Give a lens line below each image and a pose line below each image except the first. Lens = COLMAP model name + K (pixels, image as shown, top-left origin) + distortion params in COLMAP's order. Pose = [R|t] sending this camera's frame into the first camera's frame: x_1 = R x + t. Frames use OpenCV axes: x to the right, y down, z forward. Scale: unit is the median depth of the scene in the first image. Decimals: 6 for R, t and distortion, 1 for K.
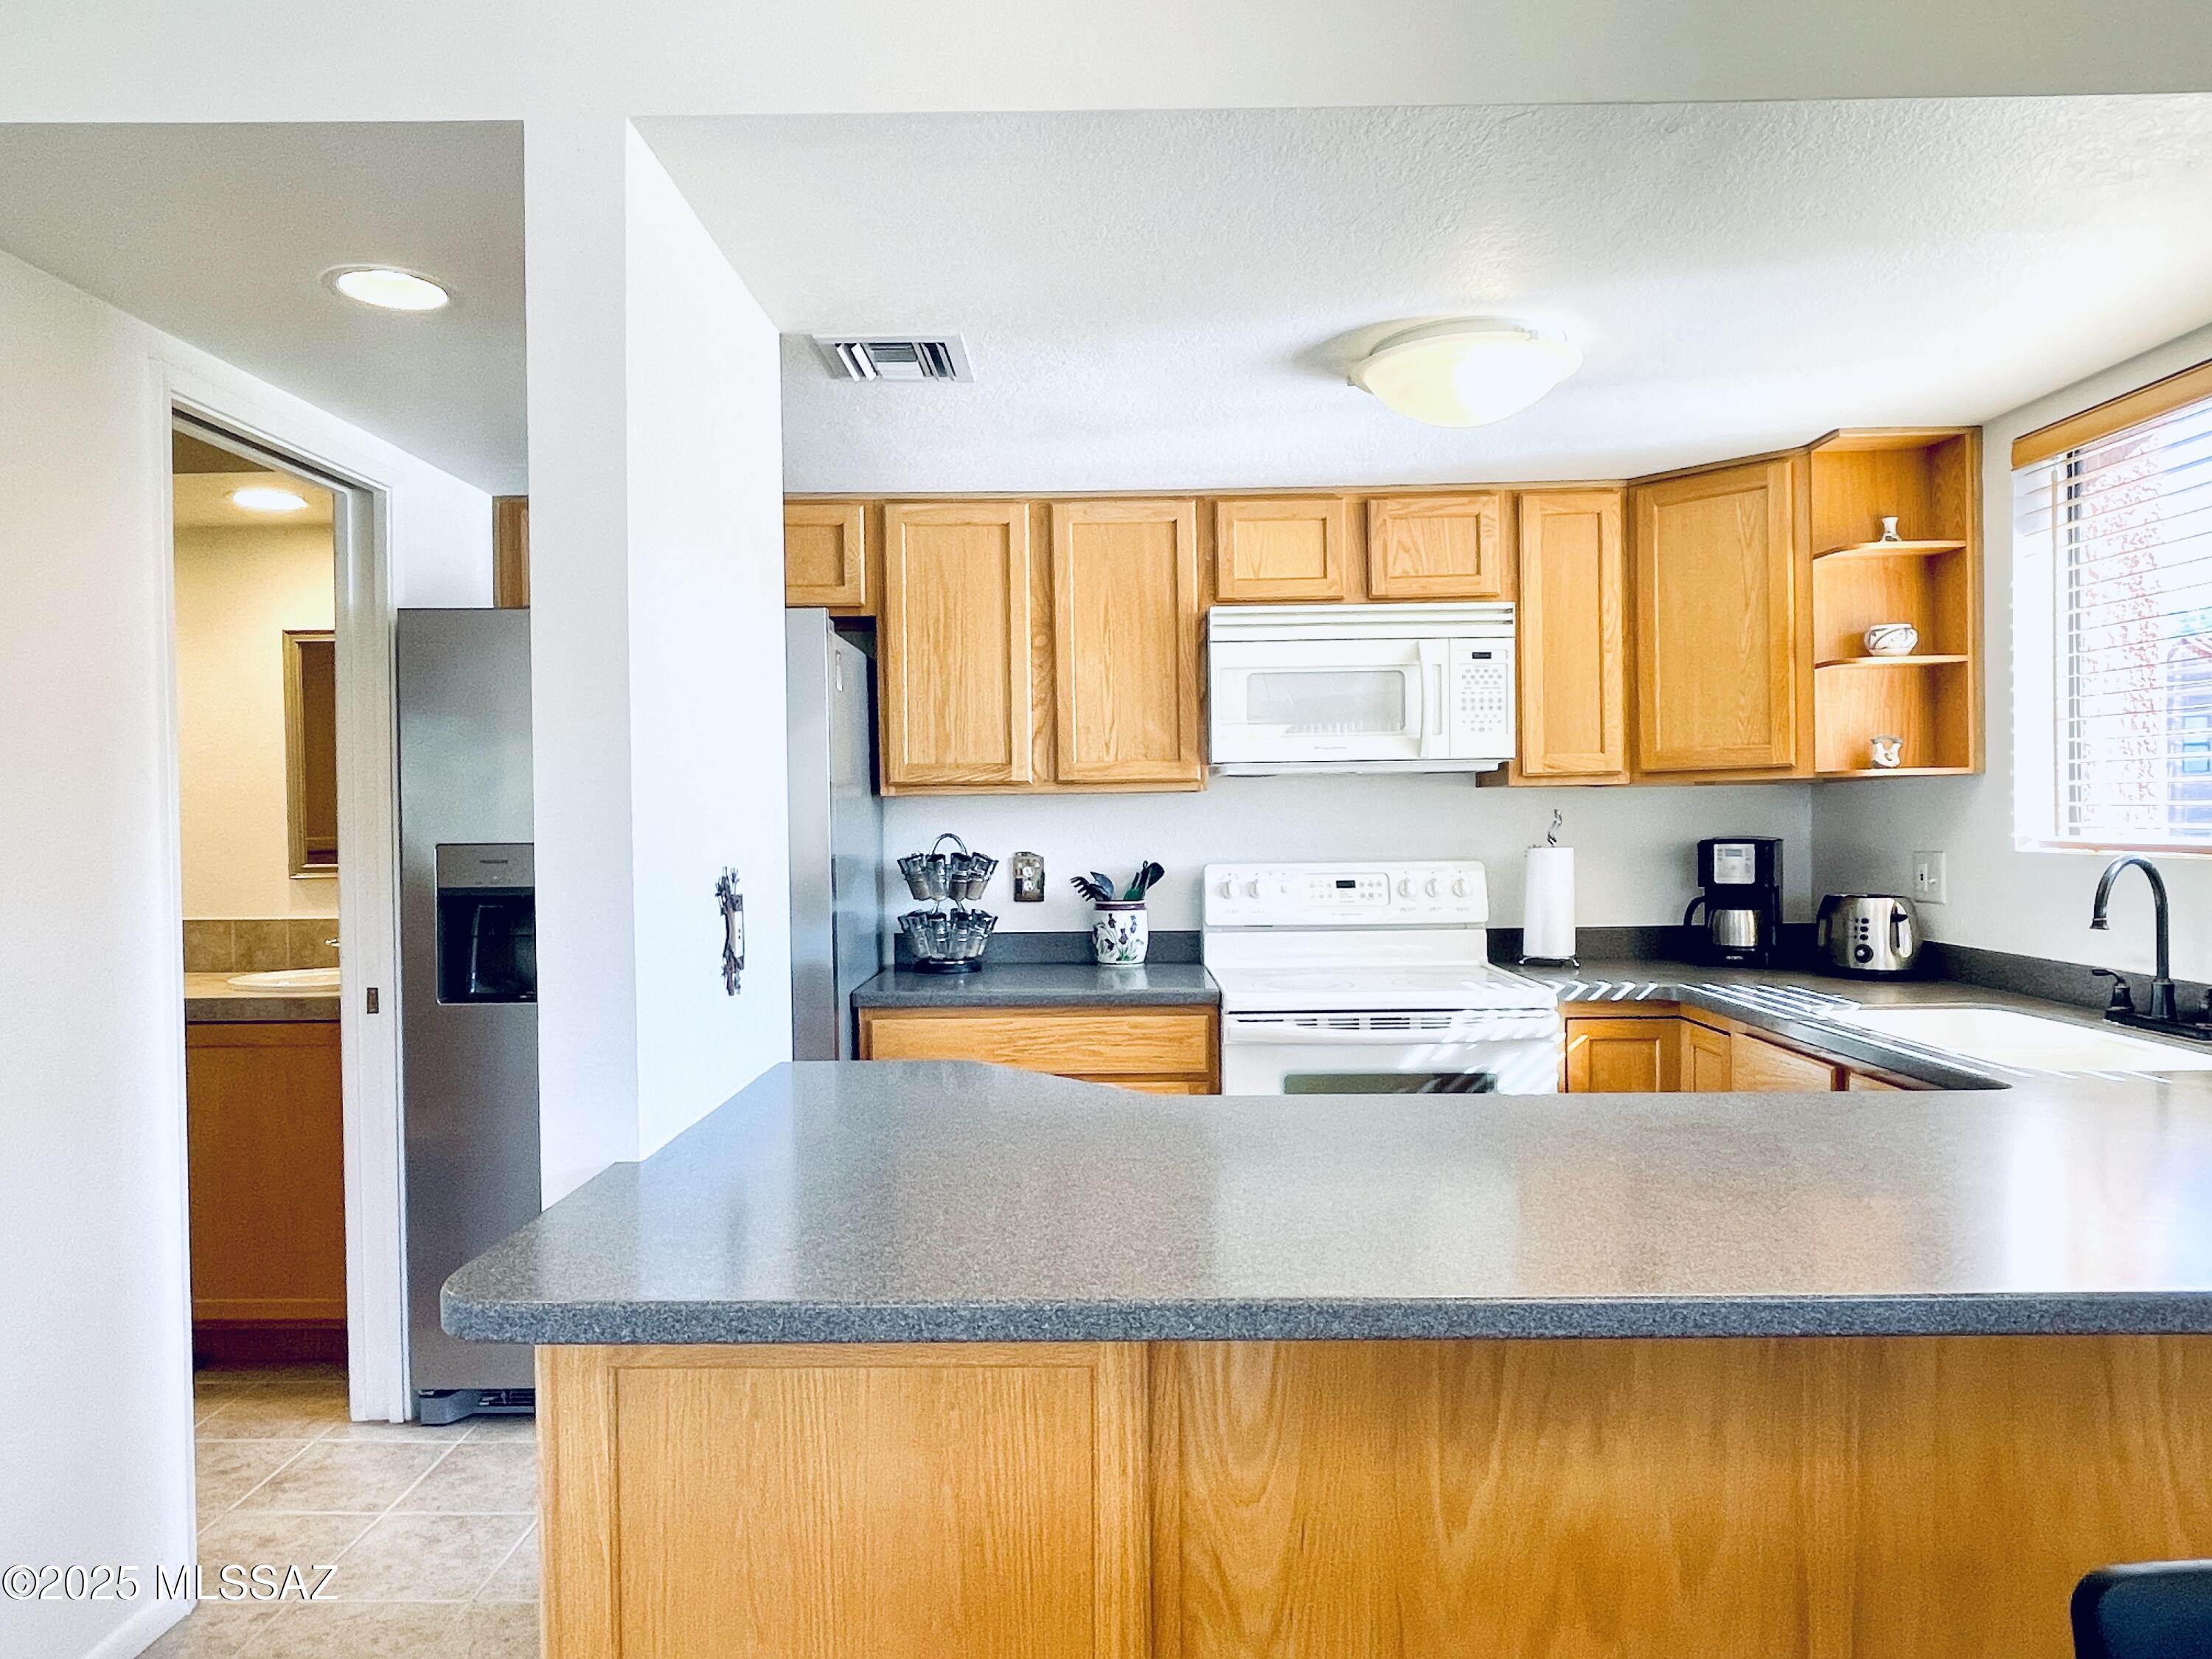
lens RADIAL K [[1376.5, 0, 1106.0], [0, 1376.5, 829.5], [0, 0, 1]] dist [0.005338, -0.020905]
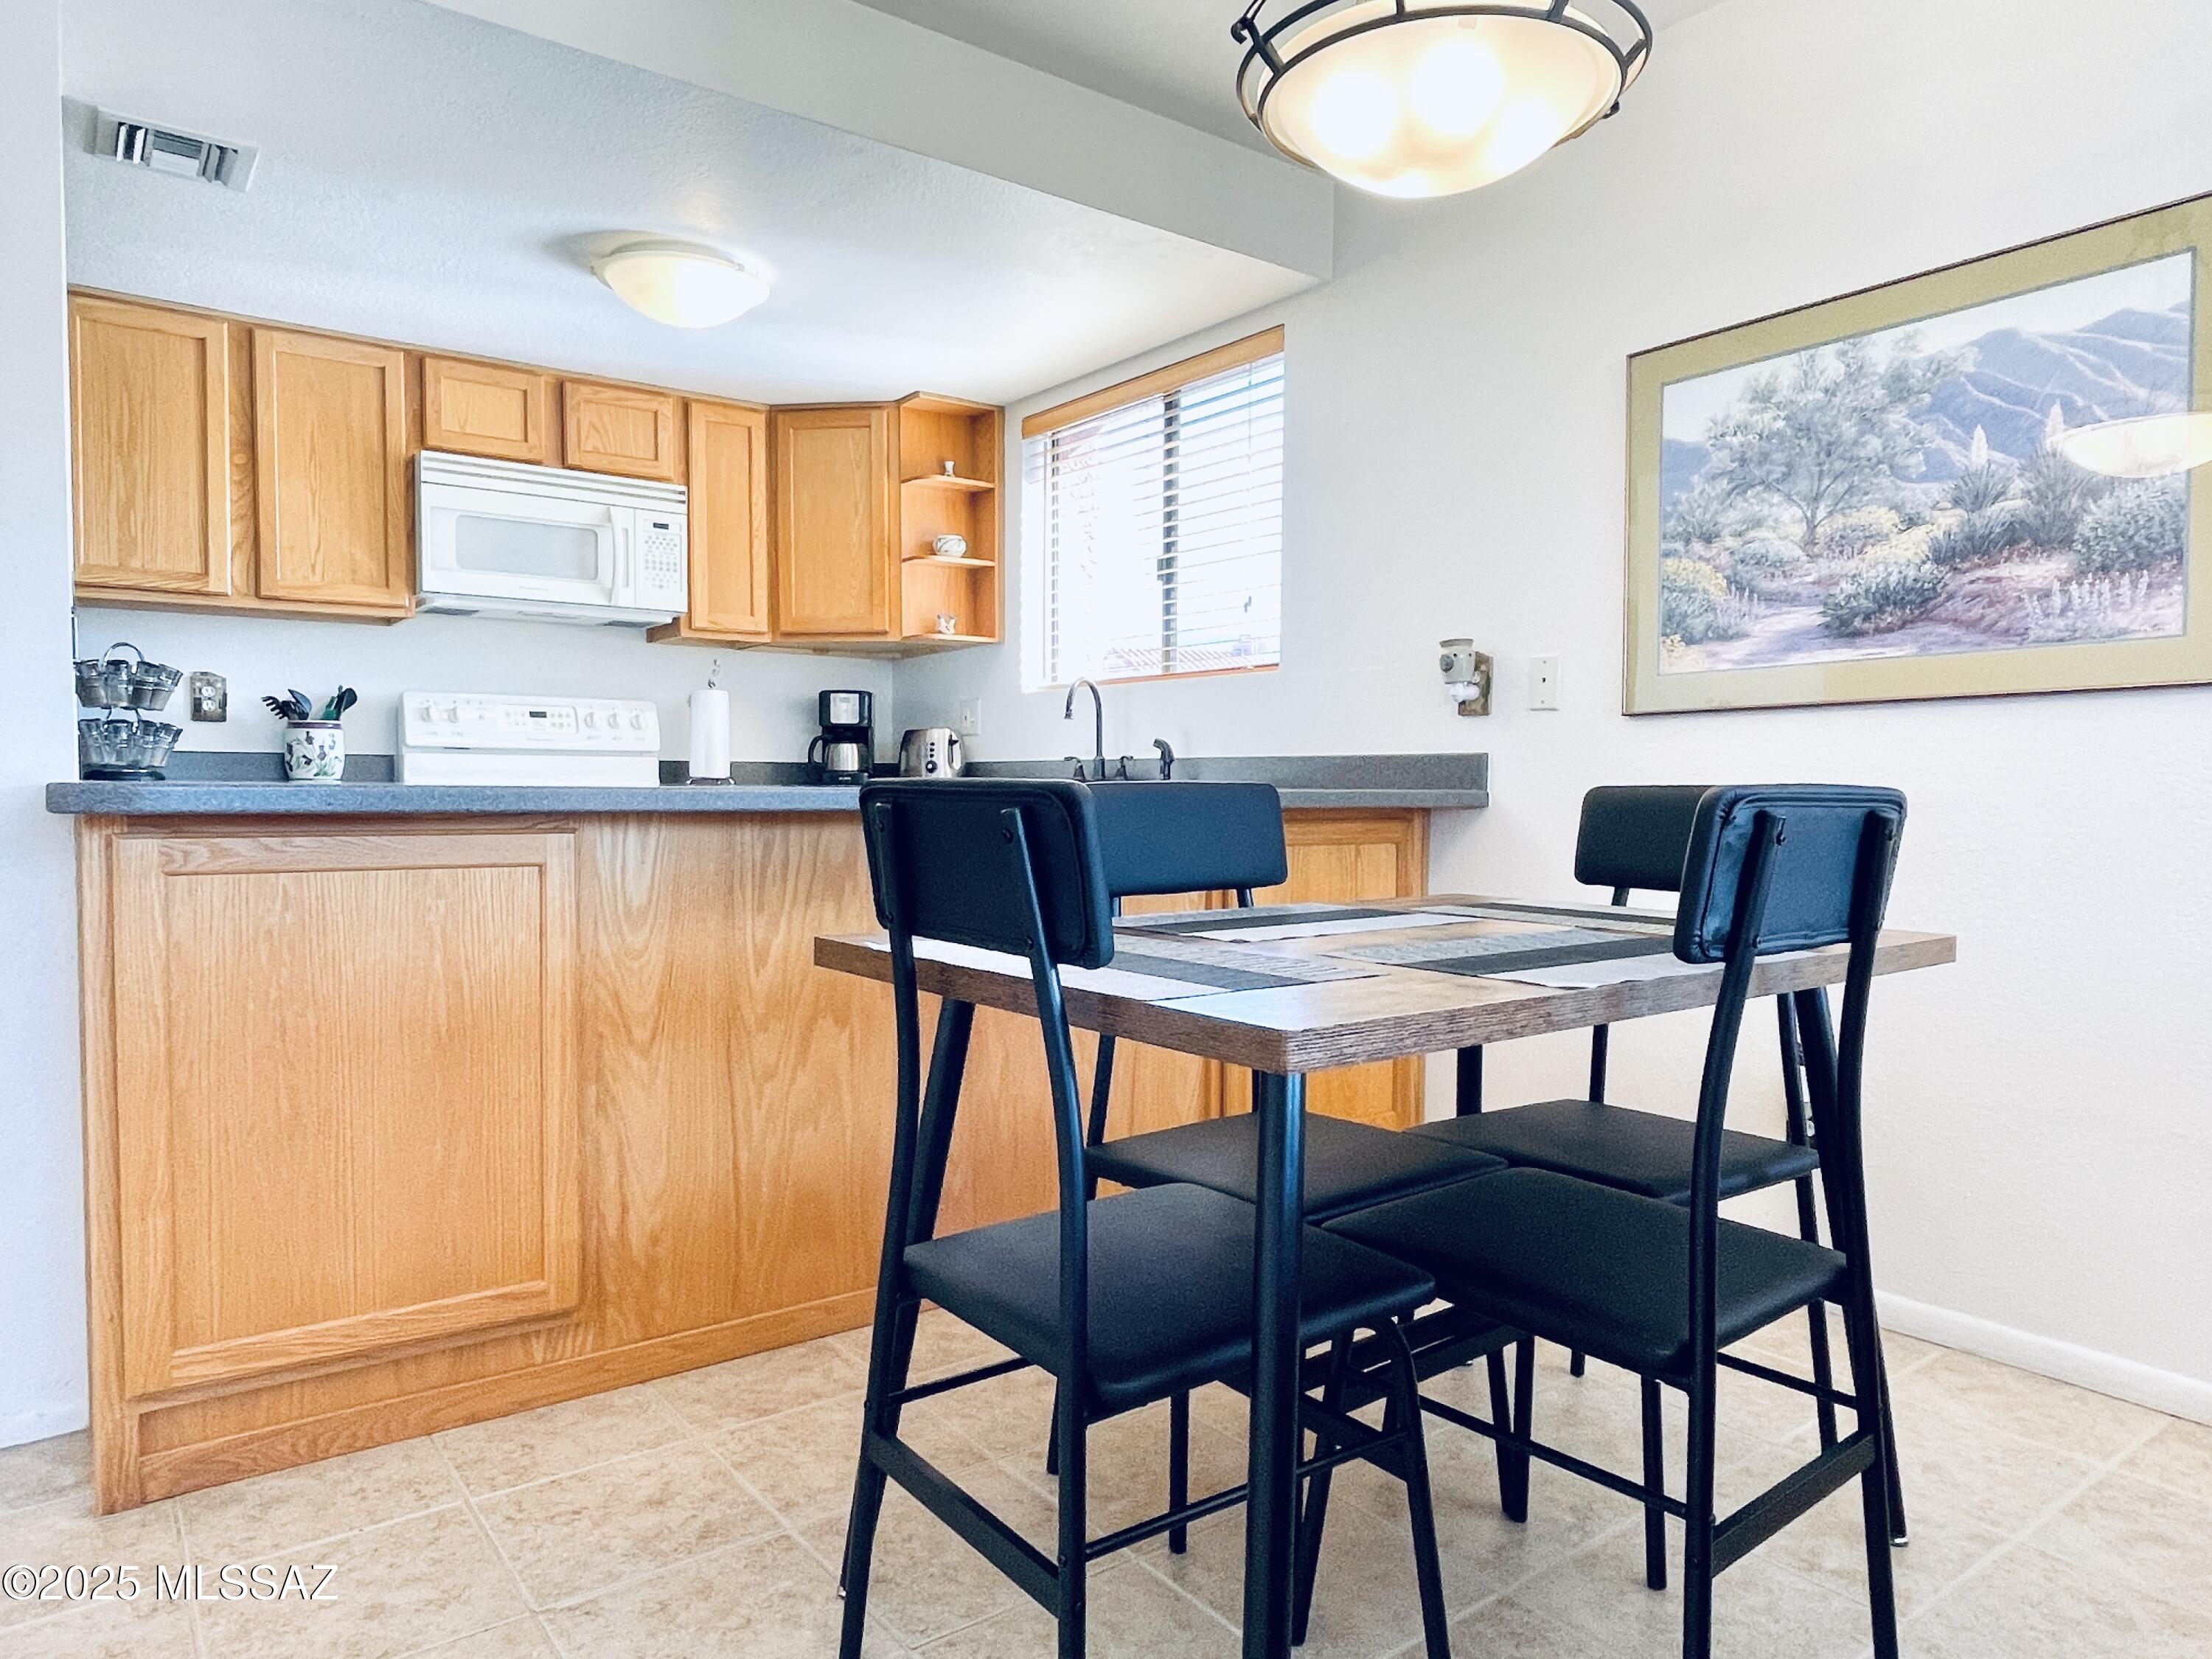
lens RADIAL K [[1376.5, 0, 1106.0], [0, 1376.5, 829.5], [0, 0, 1]] dist [0.005338, -0.020905]
pose [[0.789958, -0.007209, 0.613119, -0.168843], [-0.005567, 0.999805, 0.018928, 0.118864], [-0.613136, -0.018366, 0.789764, -0.221526]]
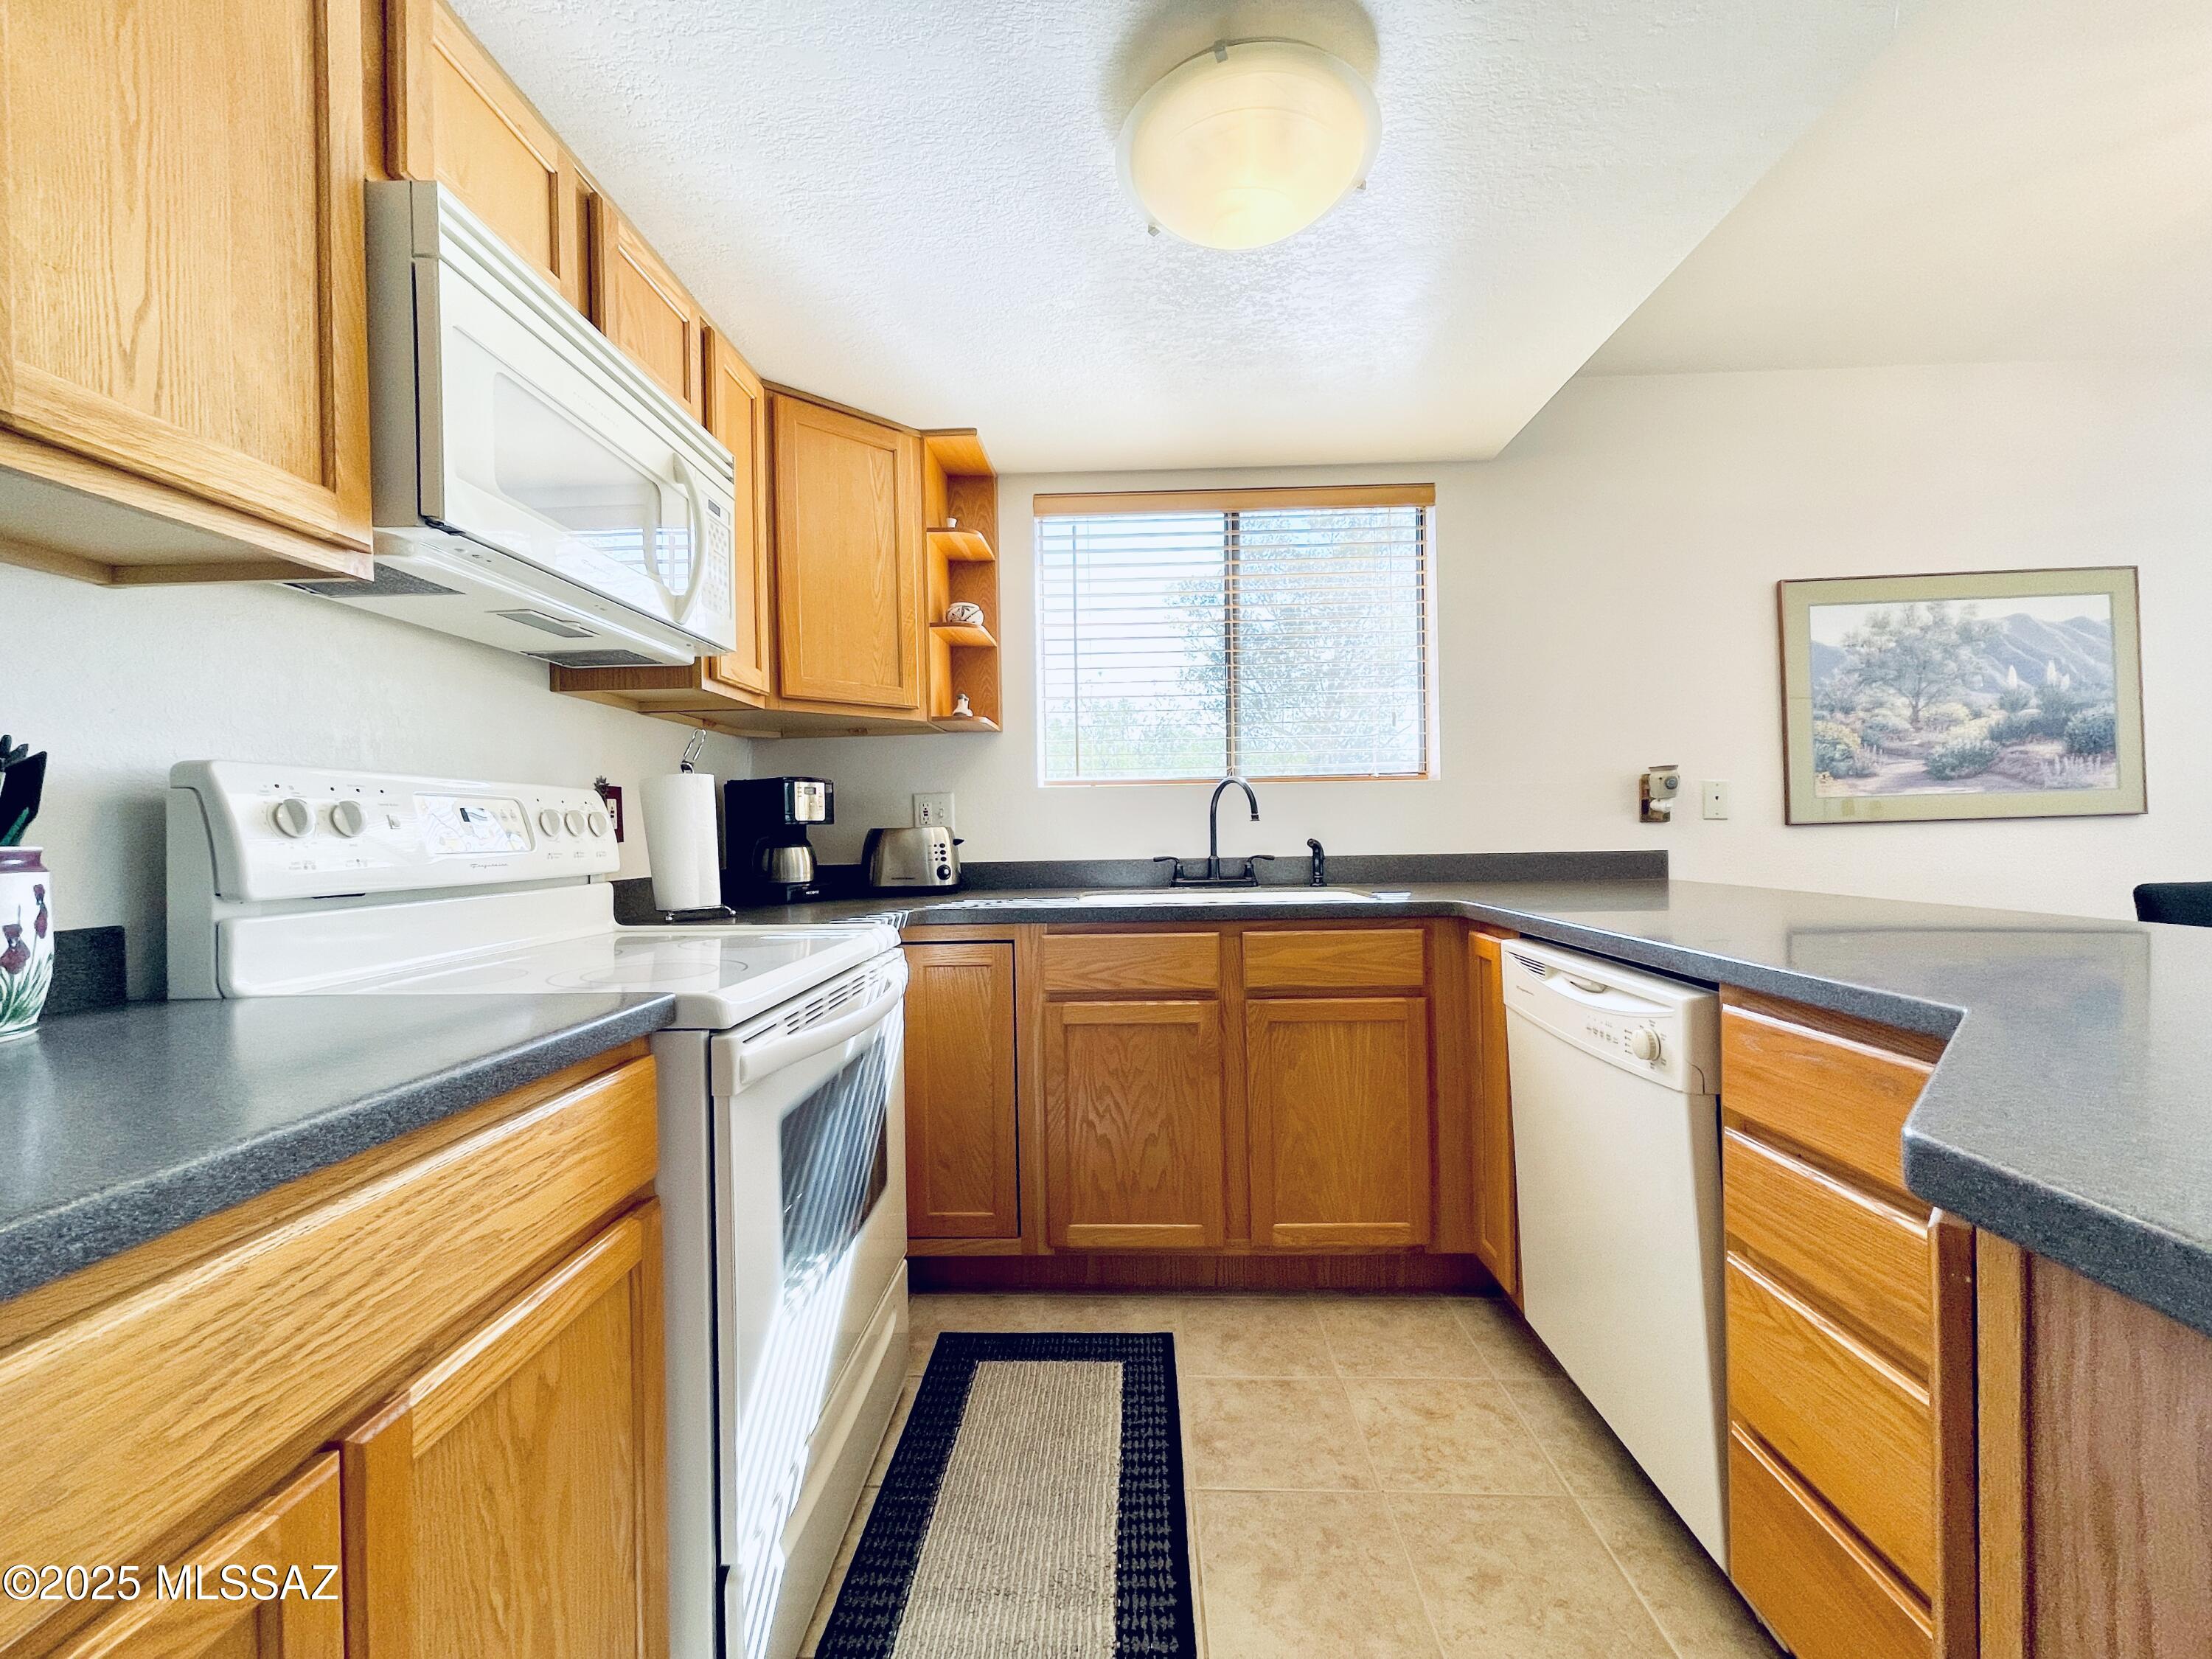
lens RADIAL K [[894.4, 0, 1106.0], [0, 894.4, 829.5], [0, 0, 1]] dist [0.001808, 0.000334]
pose [[0.023410, 0.014337, 0.999623, -0.208866], [0.031959, 0.999375, -0.015082, 0.063945], [-0.999215, 0.032300, 0.022938, 0.767702]]
